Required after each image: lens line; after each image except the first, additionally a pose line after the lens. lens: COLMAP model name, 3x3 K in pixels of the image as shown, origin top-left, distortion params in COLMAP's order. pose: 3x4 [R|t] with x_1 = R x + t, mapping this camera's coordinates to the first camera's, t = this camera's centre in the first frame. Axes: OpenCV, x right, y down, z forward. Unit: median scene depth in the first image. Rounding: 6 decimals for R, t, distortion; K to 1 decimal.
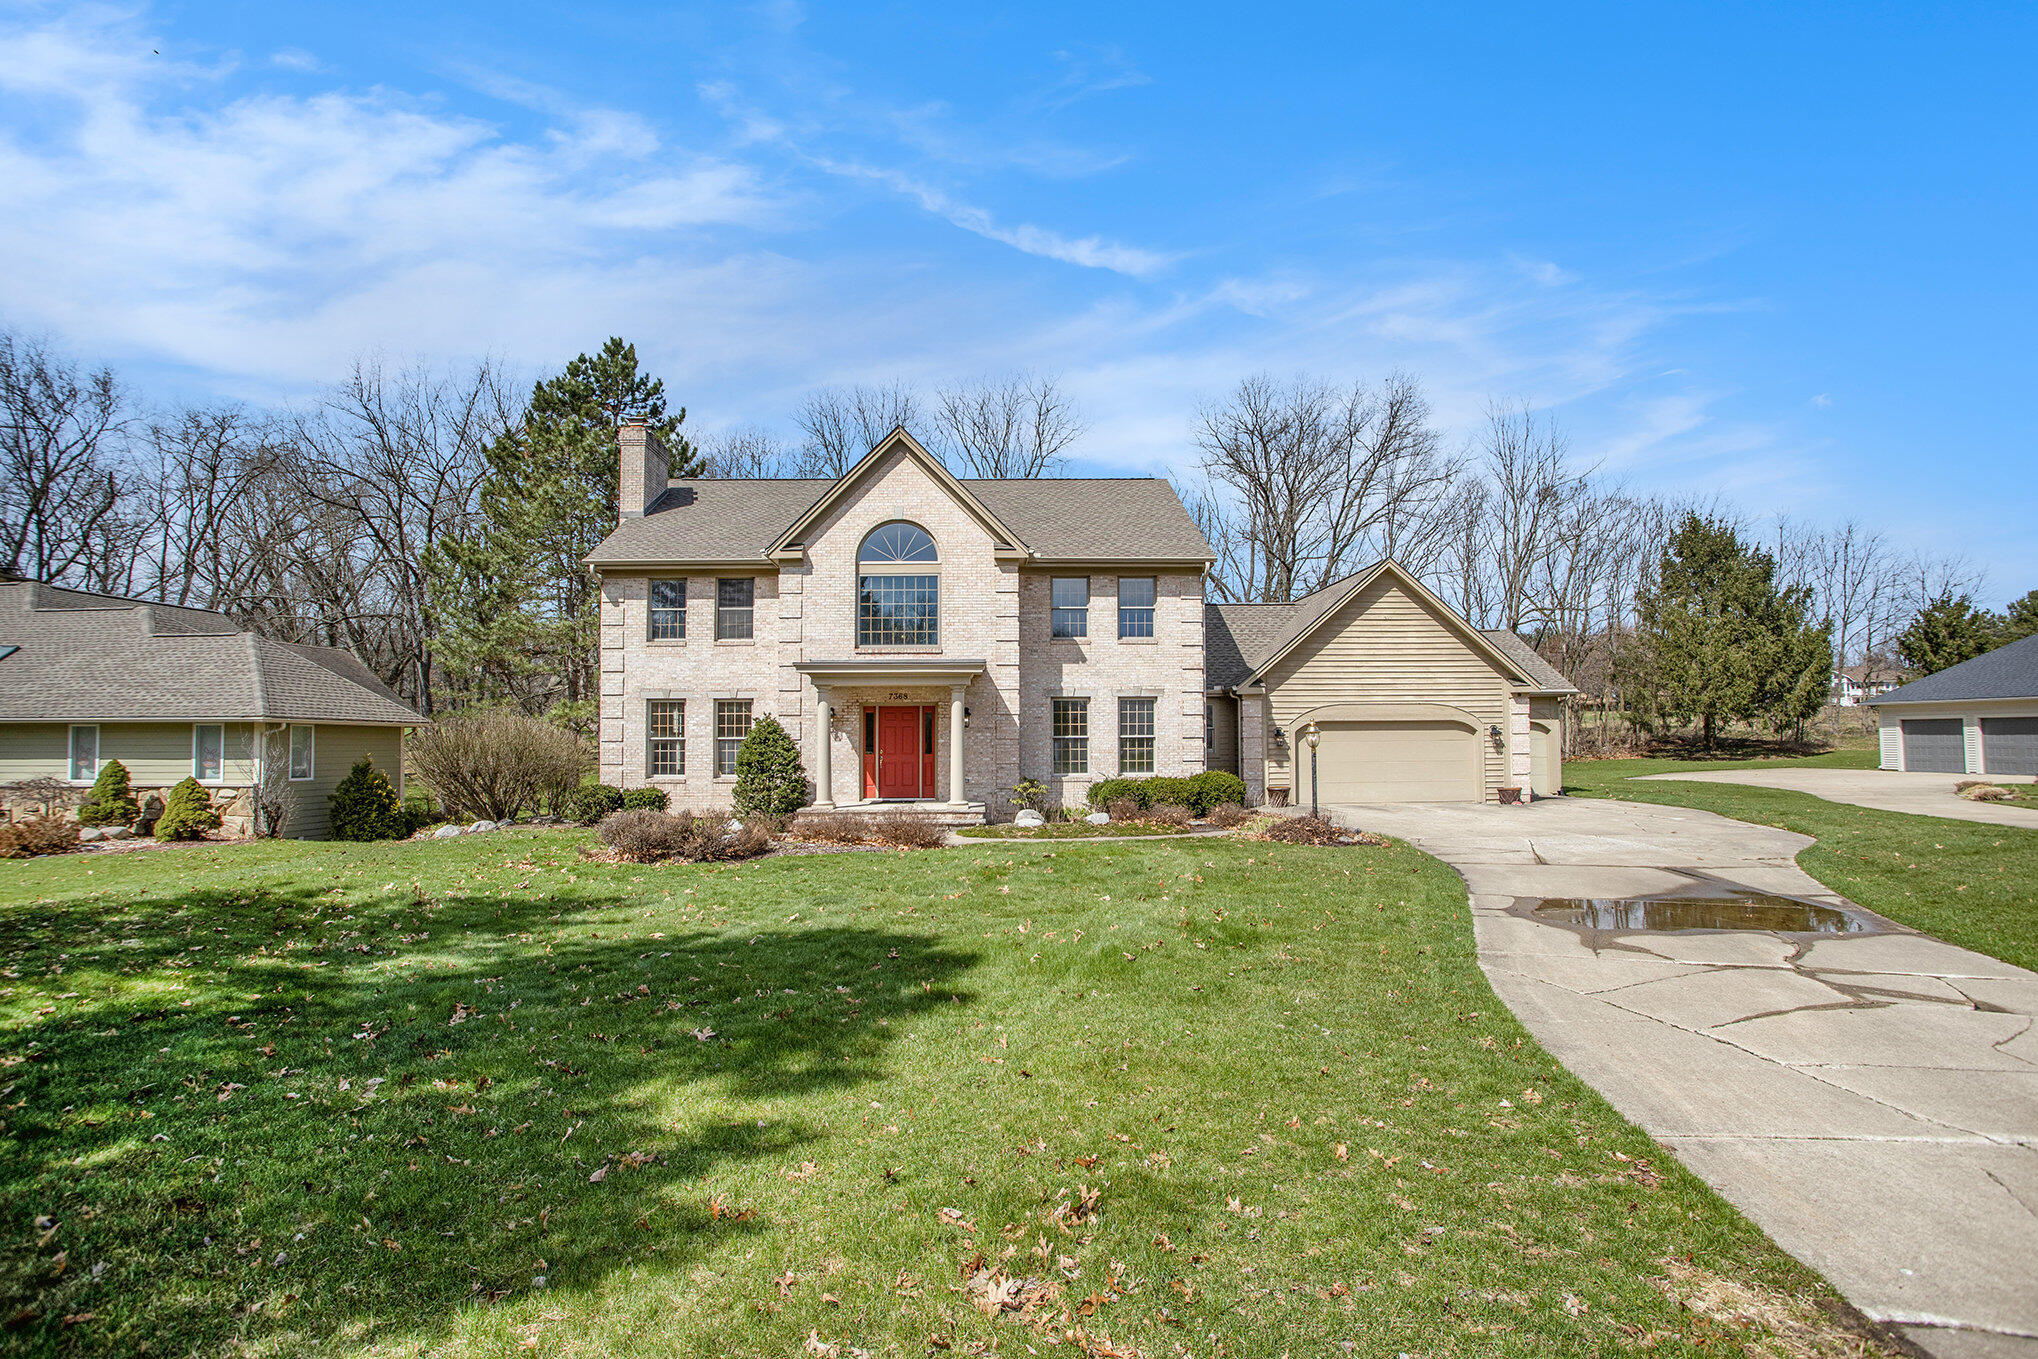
lens RADIAL K [[1008.5, 0, 1019.0], [0, 1008.5, 679.5], [0, 0, 1]] dist [-0.067895, -0.000057]
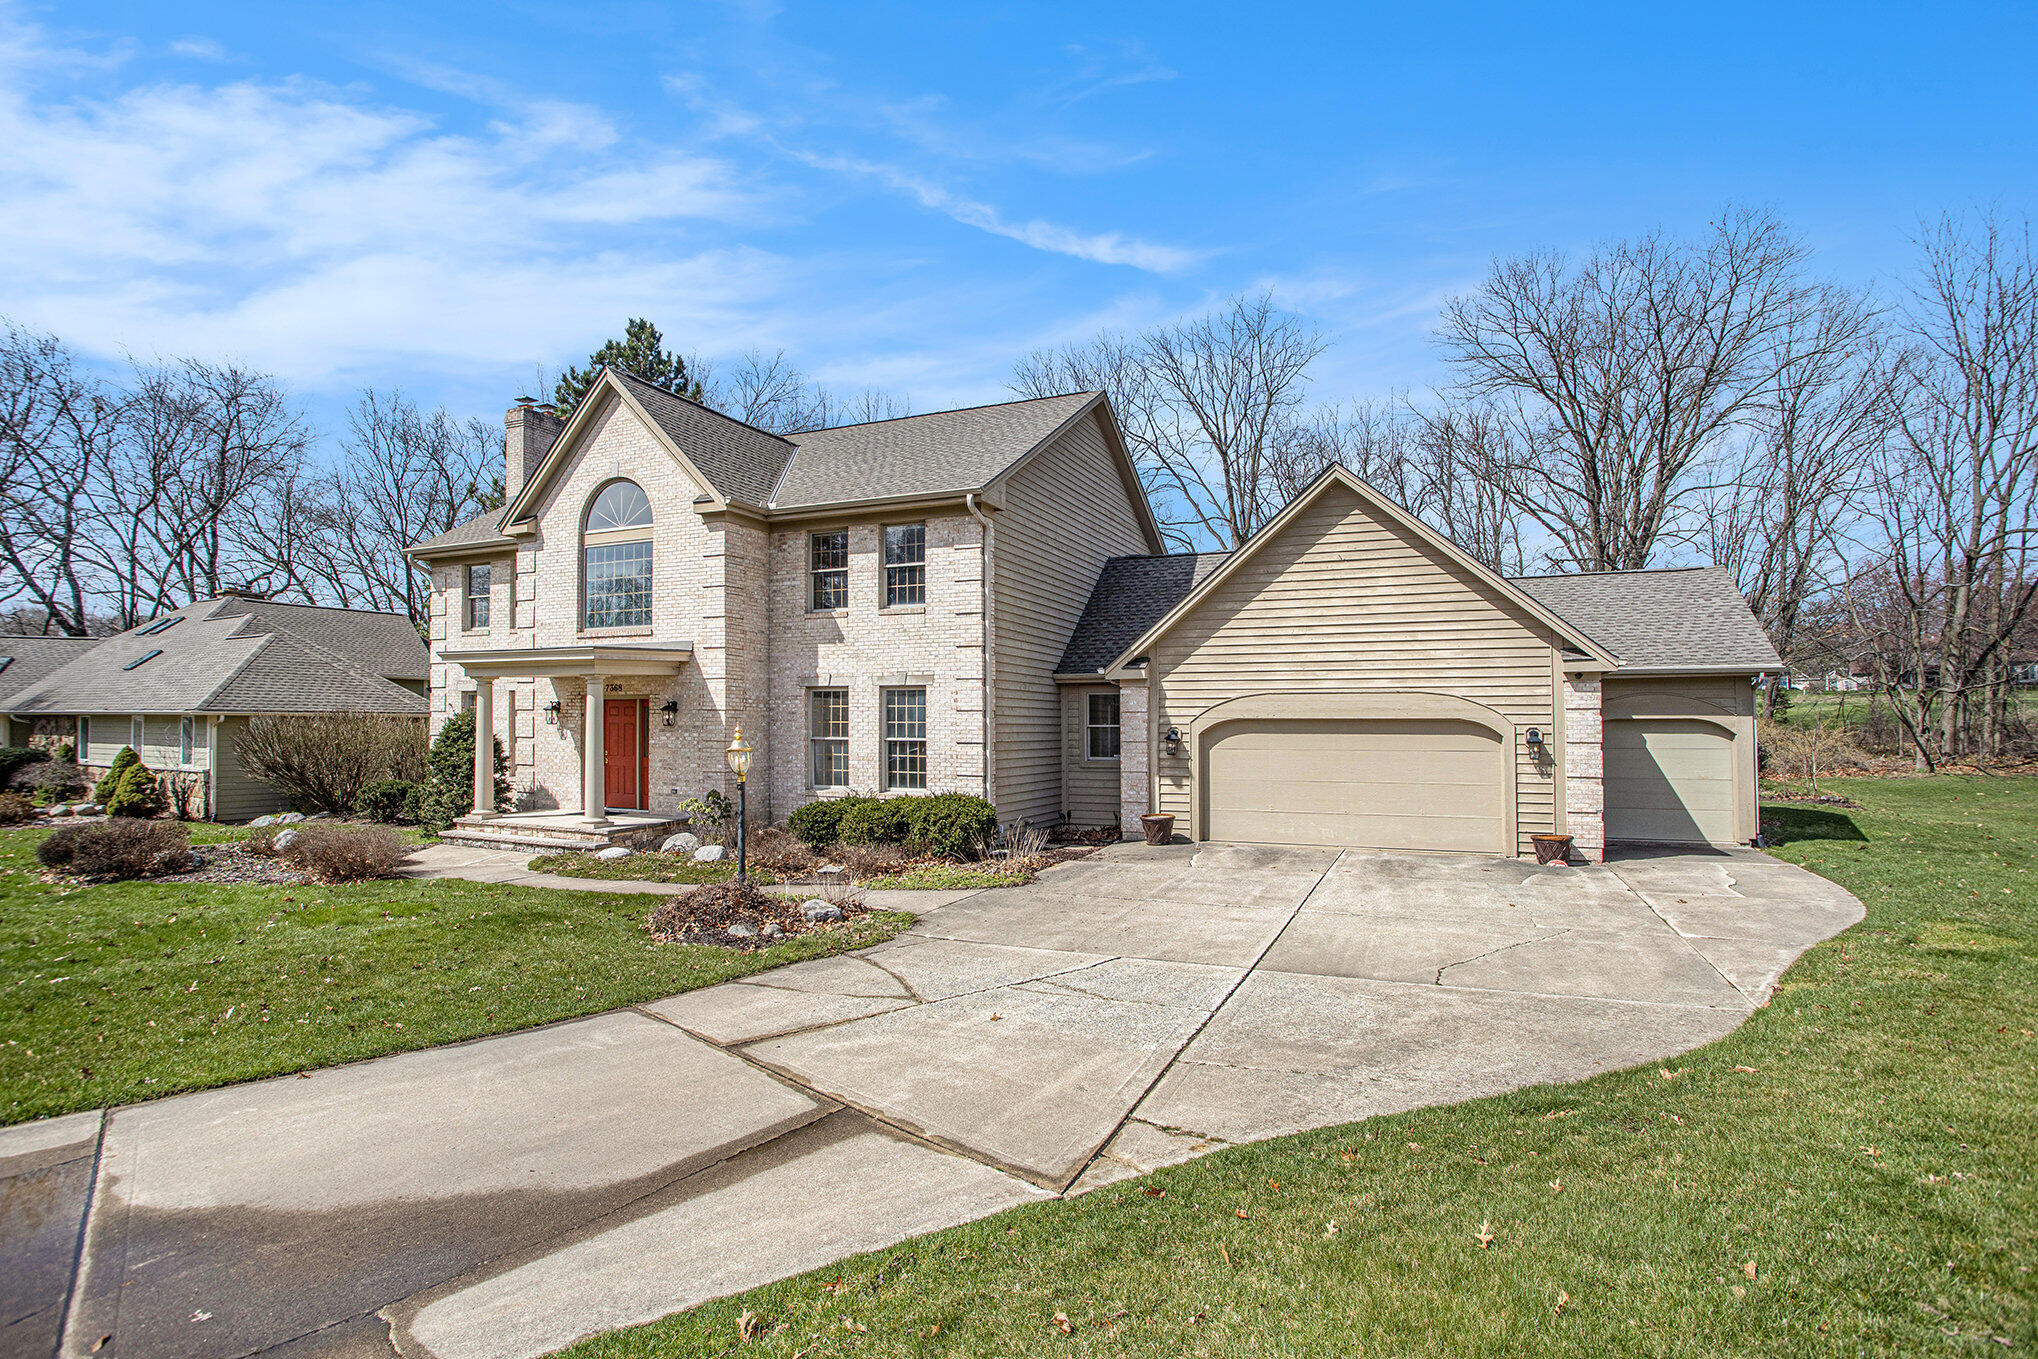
lens RADIAL K [[1041.8, 0, 1019.0], [0, 1041.8, 679.5], [0, 0, 1]] dist [-0.064674, 0.000312]
pose [[0.898481, -0.008905, -0.438921, 0.531484], [0.018629, 0.999667, 0.017852, 0.000641], [0.438616, -0.024217, 0.898348, 0.355645]]
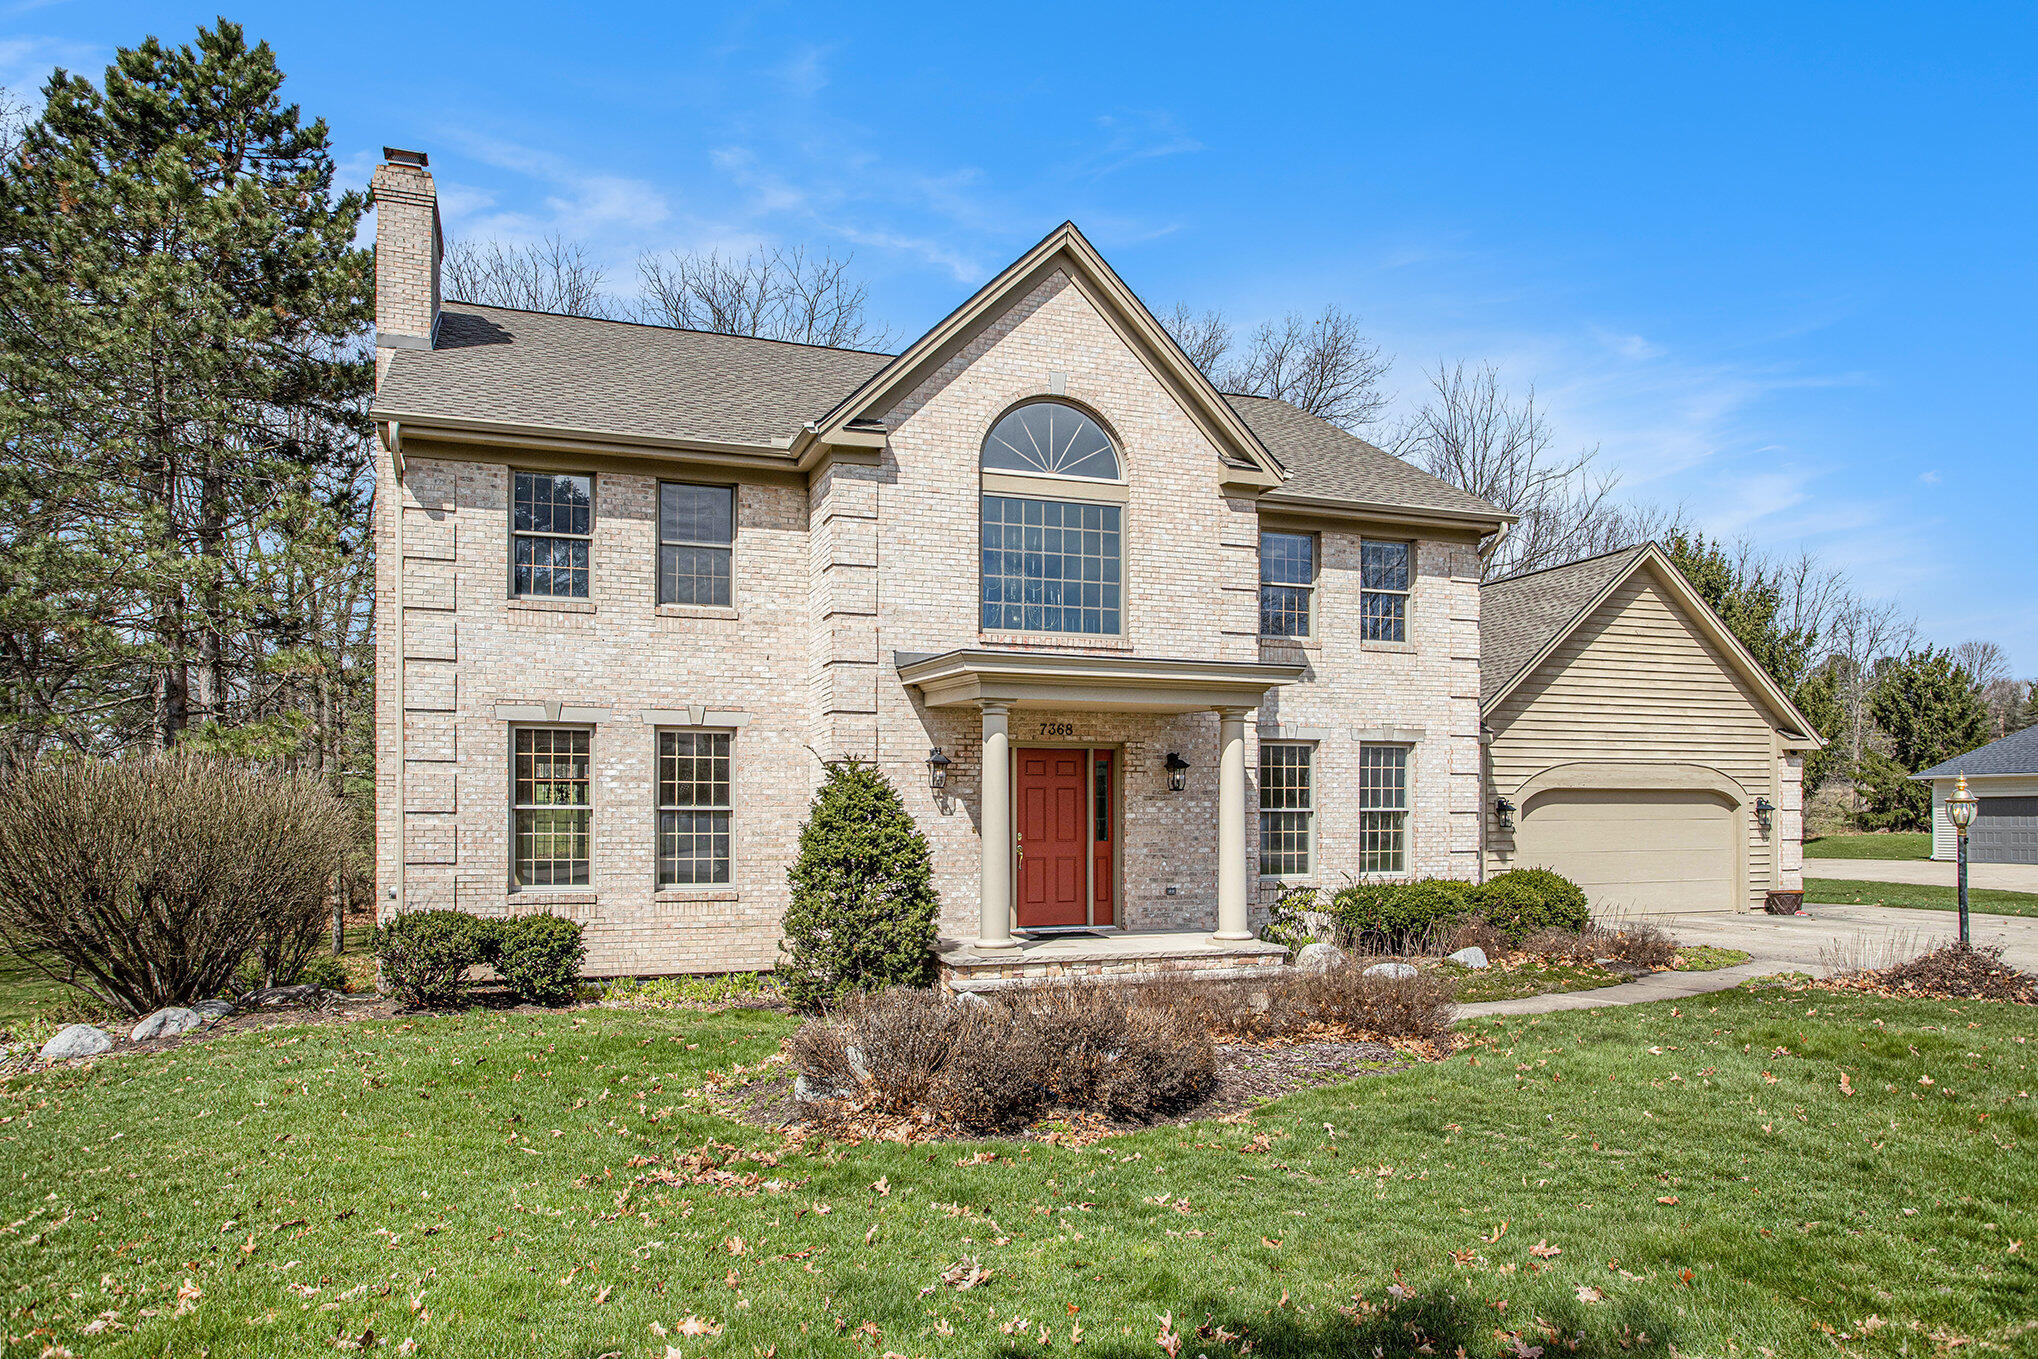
lens RADIAL K [[1385.1, 0, 1012.0], [0, 1385.1, 635.9], [0, 0, 1]] dist [-0.049734, 0.068497]
pose [[0.943781, 0.048274, 0.327027, -0.356954], [-0.025252, 0.996917, -0.074283, 0.021119], [-0.329605, 0.061849, 0.942091, 0.312790]]
